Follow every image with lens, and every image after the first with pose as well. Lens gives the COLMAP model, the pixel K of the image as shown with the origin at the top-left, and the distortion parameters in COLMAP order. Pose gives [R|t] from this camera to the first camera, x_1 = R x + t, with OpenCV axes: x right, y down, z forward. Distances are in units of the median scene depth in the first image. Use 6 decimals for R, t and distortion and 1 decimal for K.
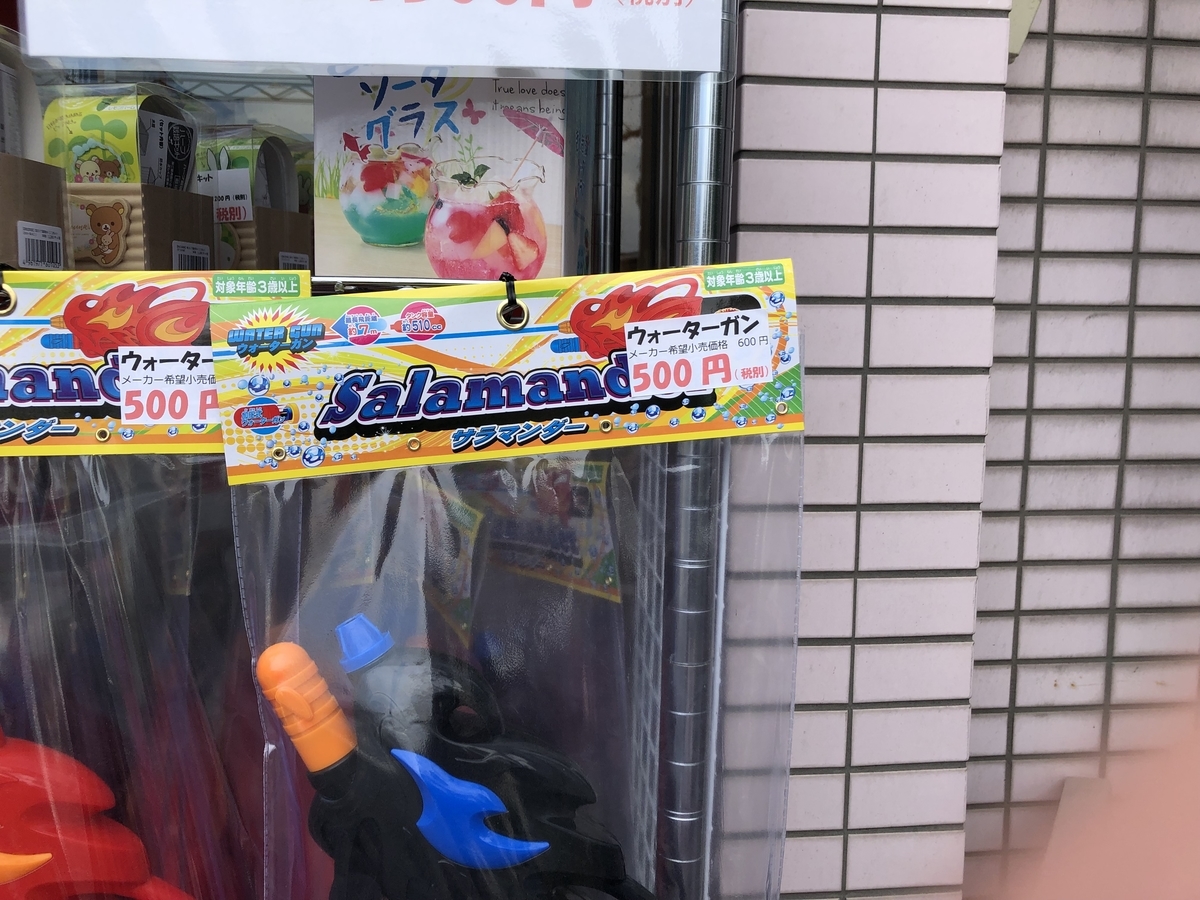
lens RADIAL K [[975.9, 0, 600.0], [0, 975.9, 450.0], [0, 0, 1]] dist [0.000476, 0.000166]
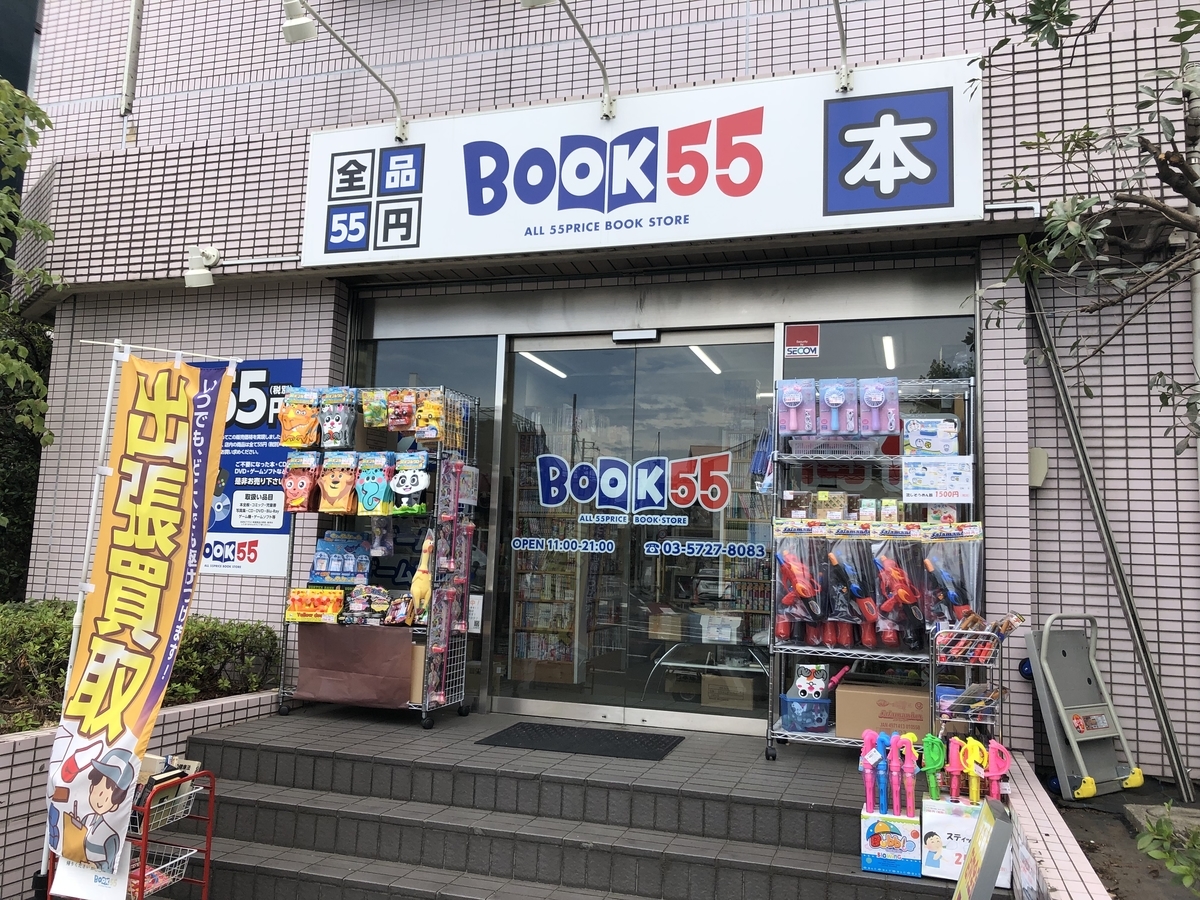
lens RADIAL K [[975.9, 0, 600.0], [0, 975.9, 450.0], [0, 0, 1]] dist [0.000476, 0.000166]
pose [[0.921125, -0.019905, -0.388757, 0.502502], [-0.074618, 0.971143, -0.226524, 1.626691], [0.382047, 0.237665, 0.893060, -9.477577]]
